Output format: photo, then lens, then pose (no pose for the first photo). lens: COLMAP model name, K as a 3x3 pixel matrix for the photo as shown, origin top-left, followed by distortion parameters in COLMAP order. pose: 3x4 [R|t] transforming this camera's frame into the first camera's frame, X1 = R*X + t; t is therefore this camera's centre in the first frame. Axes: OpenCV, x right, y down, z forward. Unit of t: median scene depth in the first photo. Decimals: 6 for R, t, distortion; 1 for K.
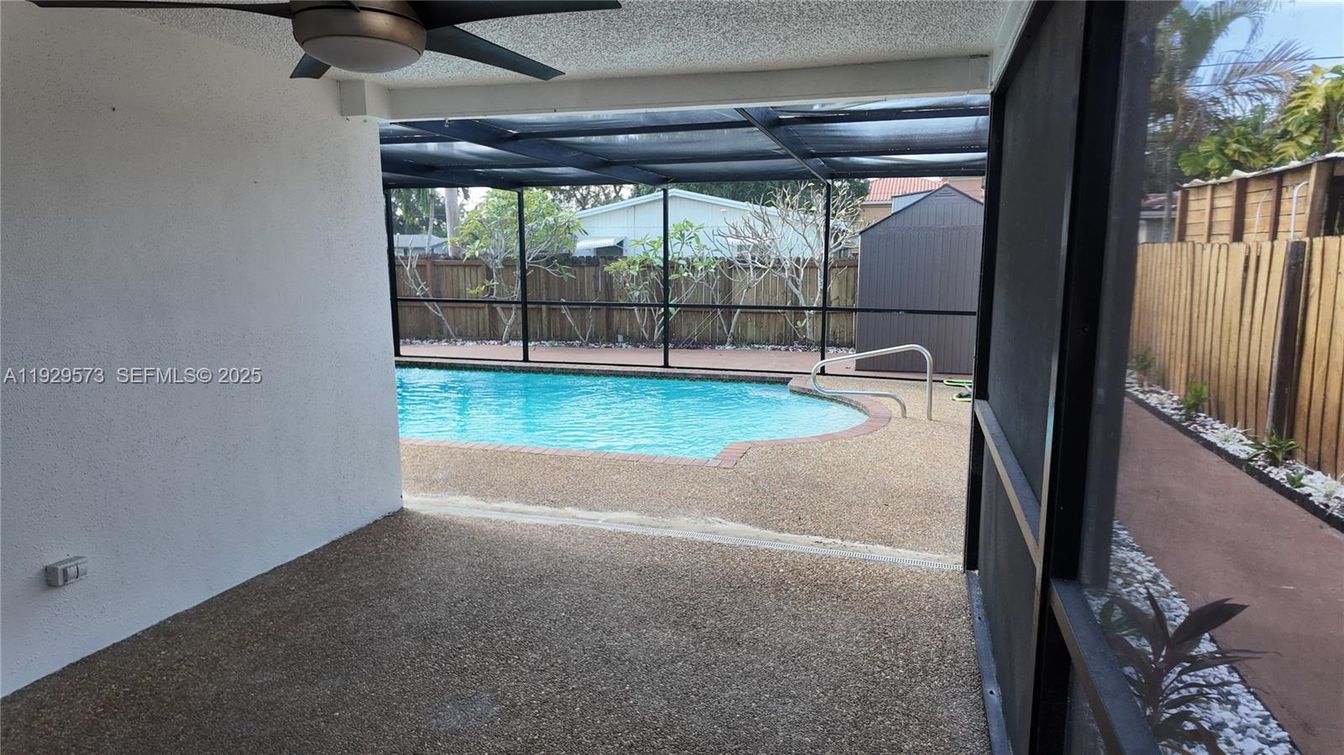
lens RADIAL K [[791.9, 0, 673.3], [0, 791.9, 367.3], [0, 0, 1]] dist [0.049446, -0.007670]
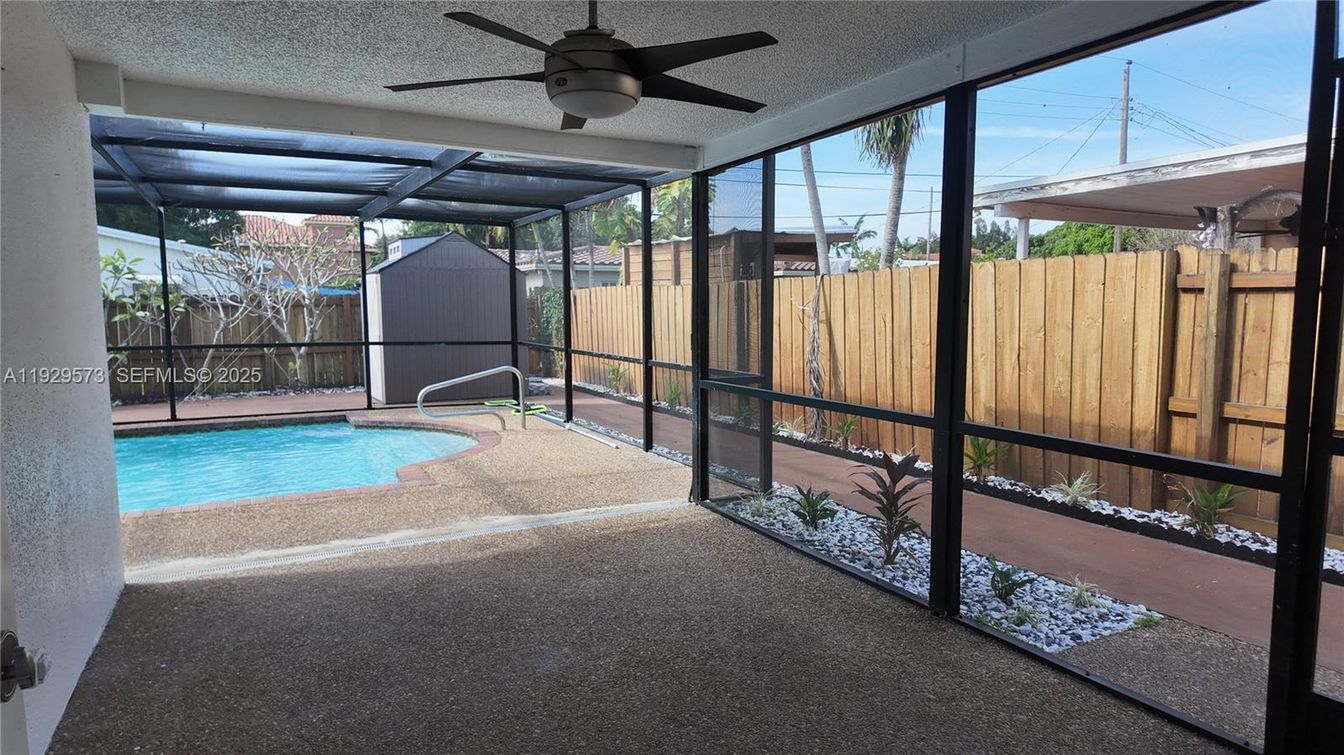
lens RADIAL K [[791.9, 0, 674.7], [0, 791.9, 382.6], [0, 0, 1]] dist [0.049446, -0.007670]
pose [[0.710069, -0.074120, 0.700220, -0.250841], [0.101032, 0.994879, 0.002857, 0.012260], [-0.696846, 0.068716, 0.713922, 0.002662]]
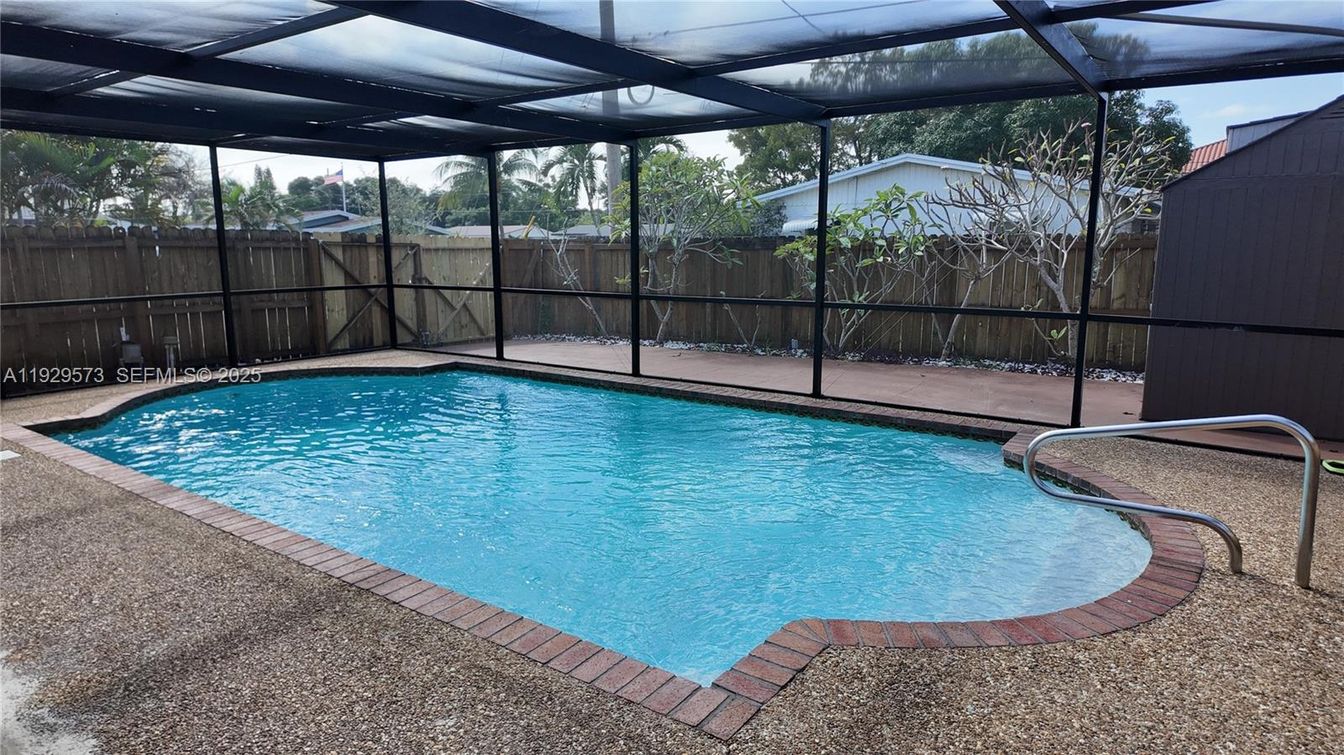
lens RADIAL K [[791.9, 0, 671.3], [0, 791.9, 368.1], [0, 0, 1]] dist [0.049446, -0.007670]
pose [[0.945372, 0.046711, -0.322630, 0.098420], [-0.041463, 0.998872, 0.023124, -0.038007], [0.323346, -0.008484, 0.946243, 0.349483]]
